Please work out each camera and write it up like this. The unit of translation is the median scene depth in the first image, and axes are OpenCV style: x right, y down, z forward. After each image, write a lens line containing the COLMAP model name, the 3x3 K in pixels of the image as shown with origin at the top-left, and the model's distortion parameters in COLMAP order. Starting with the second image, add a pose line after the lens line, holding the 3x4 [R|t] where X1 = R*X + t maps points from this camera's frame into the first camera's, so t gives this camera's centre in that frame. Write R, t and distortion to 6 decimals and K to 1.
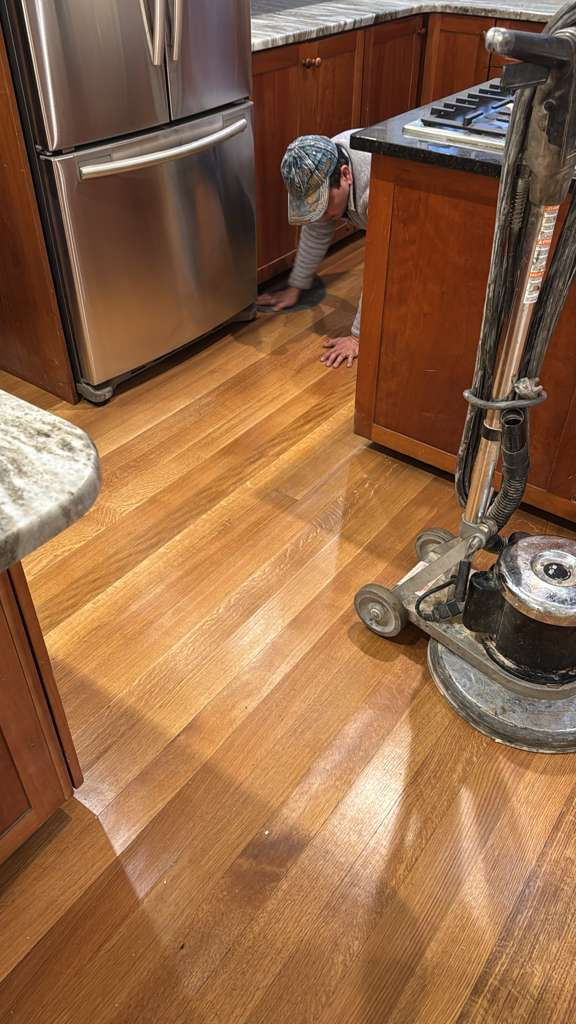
lens RADIAL K [[767.5, 0, 288.0], [0, 767.5, 512.0], [0, 0, 1]] dist [0.113720, -0.161214]
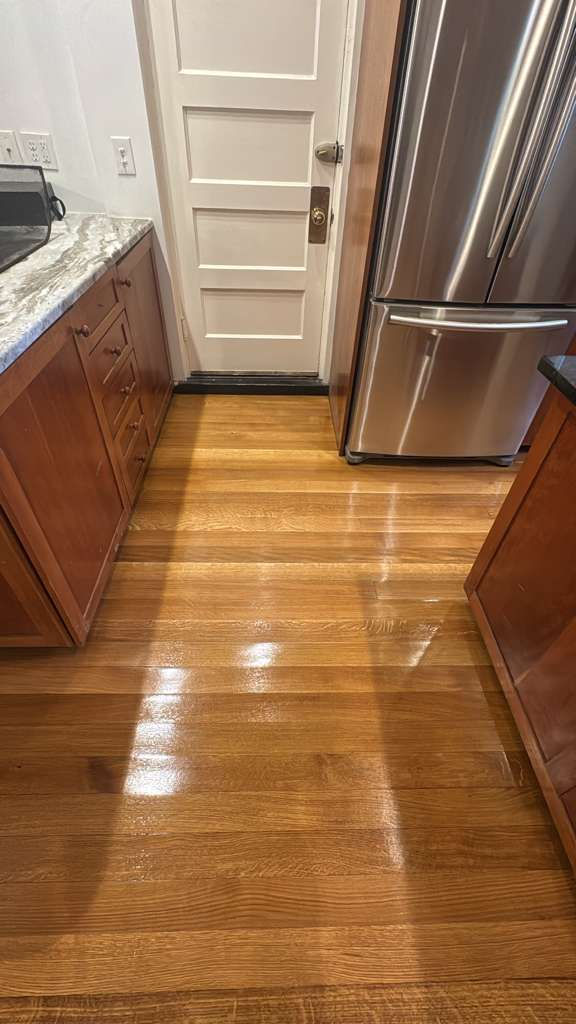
lens RADIAL K [[426.8, 0, 292.4], [0, 426.8, 511.6], [0, 0, 1]] dist [-0.004854, 0.000261]
pose [[0.609848, 0.547210, -0.573278, 0.255203], [-0.521464, 0.821779, 0.229682, -0.225639], [0.596792, 0.158872, 0.786510, 0.333746]]
